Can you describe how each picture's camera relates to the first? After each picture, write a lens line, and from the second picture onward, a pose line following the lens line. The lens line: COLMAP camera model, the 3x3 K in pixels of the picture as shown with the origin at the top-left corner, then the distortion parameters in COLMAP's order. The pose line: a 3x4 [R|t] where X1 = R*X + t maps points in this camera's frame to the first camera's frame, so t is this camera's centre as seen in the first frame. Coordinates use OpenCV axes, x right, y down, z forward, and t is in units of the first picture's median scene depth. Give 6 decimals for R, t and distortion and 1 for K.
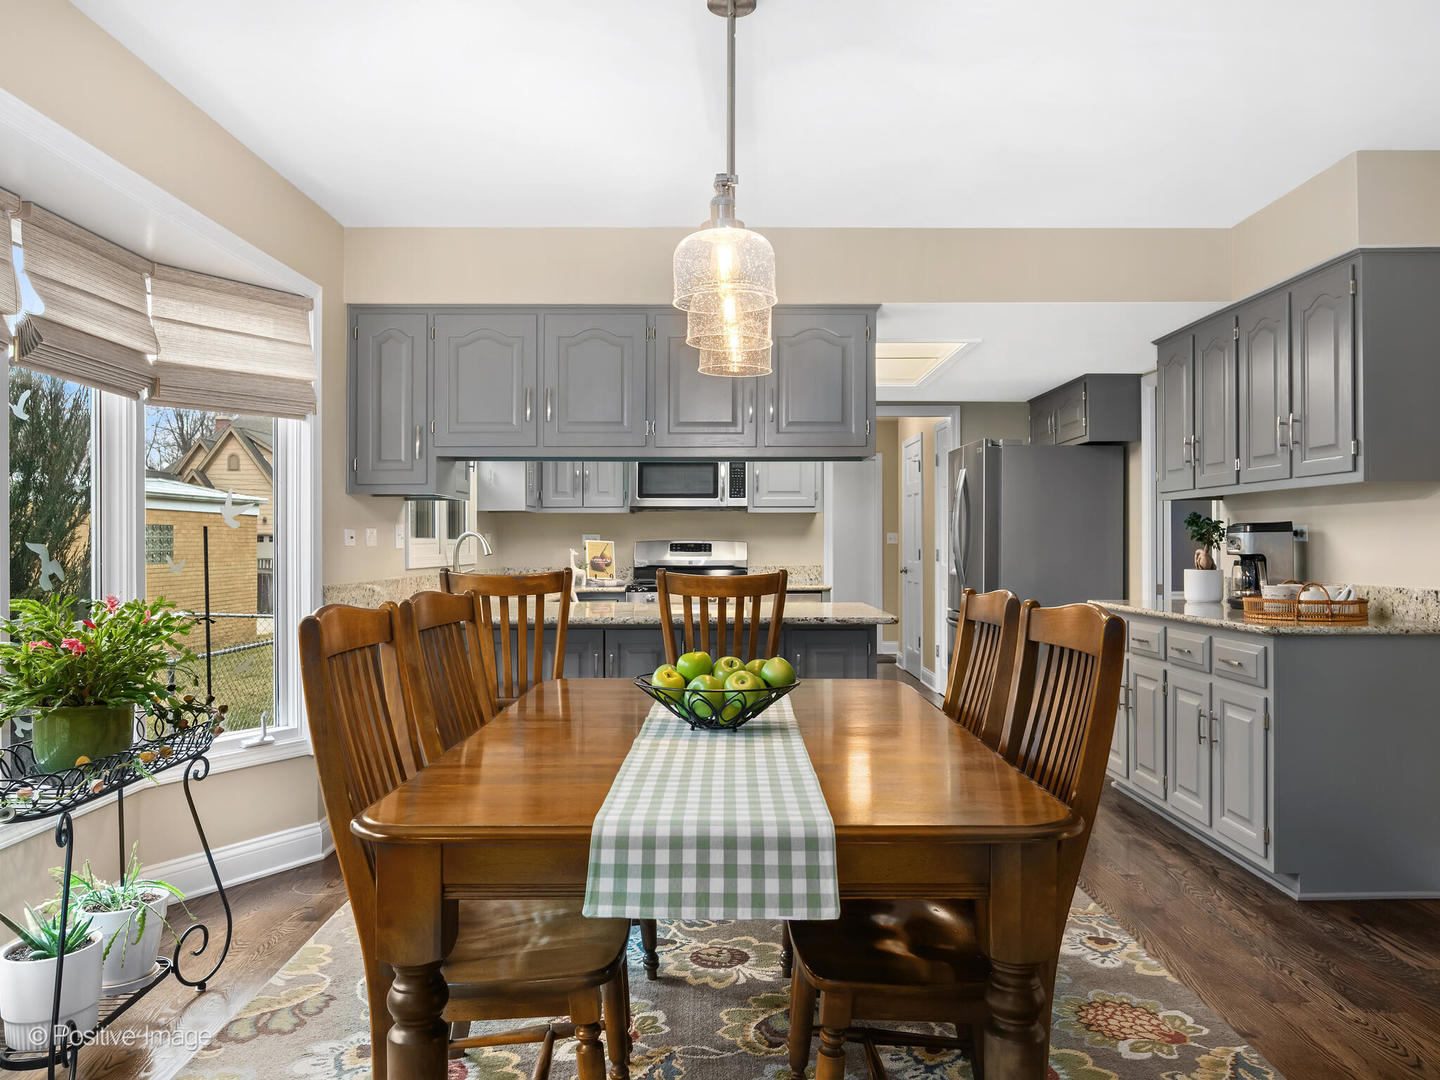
lens RADIAL K [[1021.0, 0, 720.0], [0, 1021.0, 540.0], [0, 0, 1]] dist [-0.025914, 0.002158]
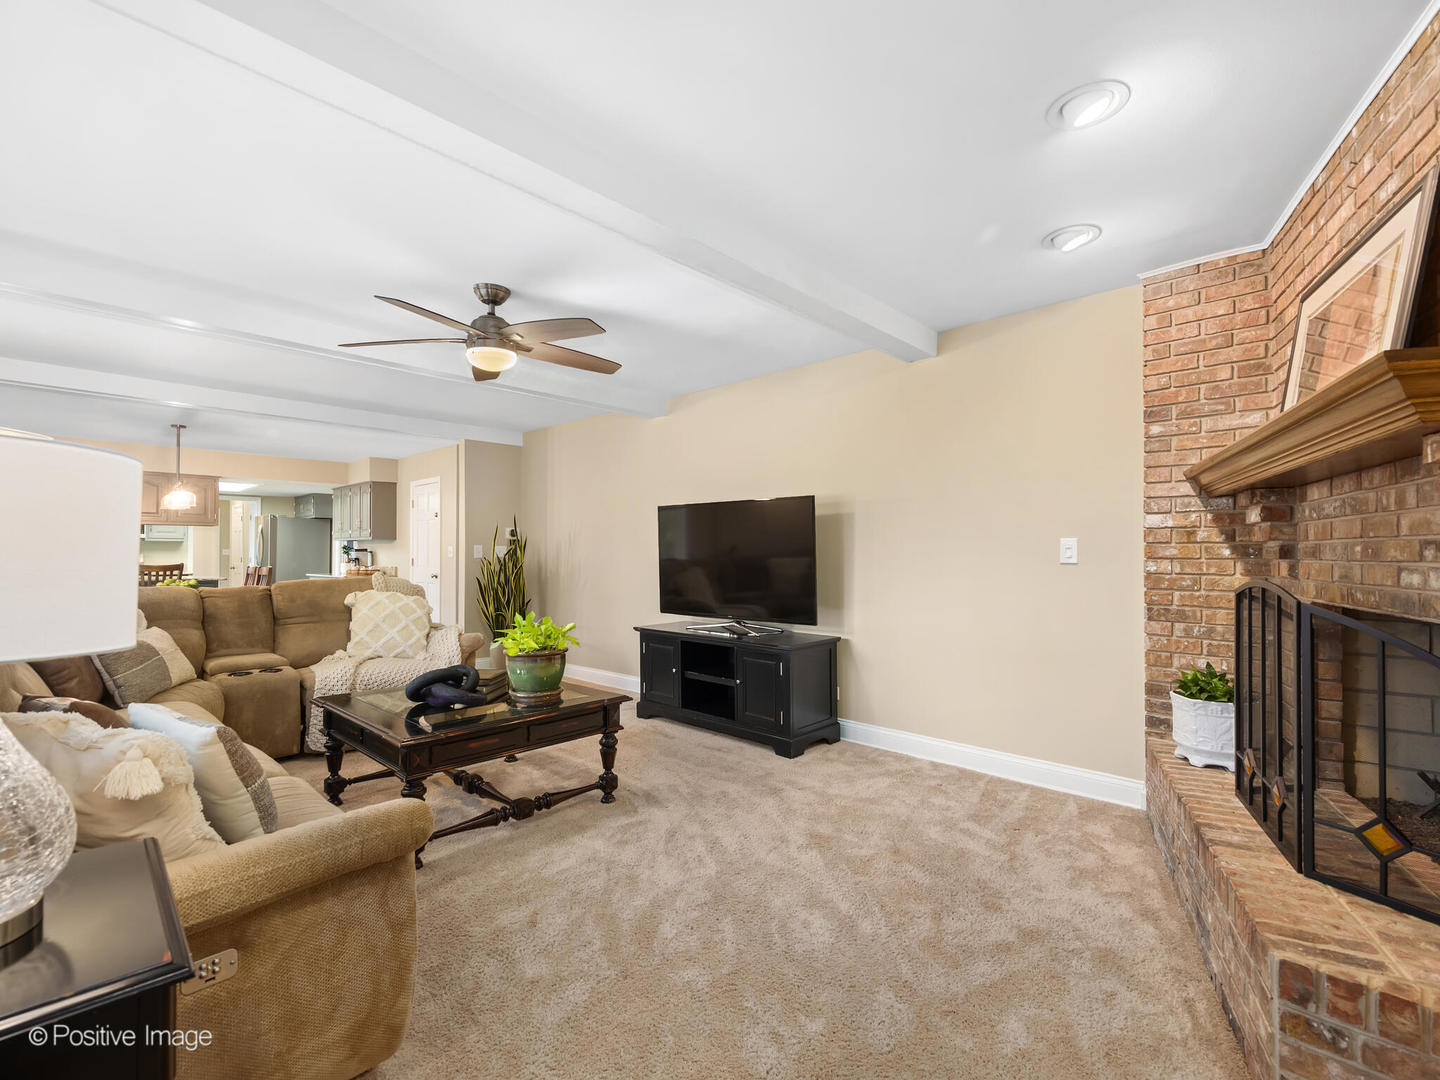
lens RADIAL K [[658.4, 0, 714.3], [0, 658.4, 543.4], [0, 0, 1]] dist [0.001727, 0.000187]
pose [[0.693775, 0.008327, 0.720144, -0.164634], [-0.001555, 0.999948, -0.010065, -0.009873], [-0.720190, 0.005862, 0.693752, -0.989467]]
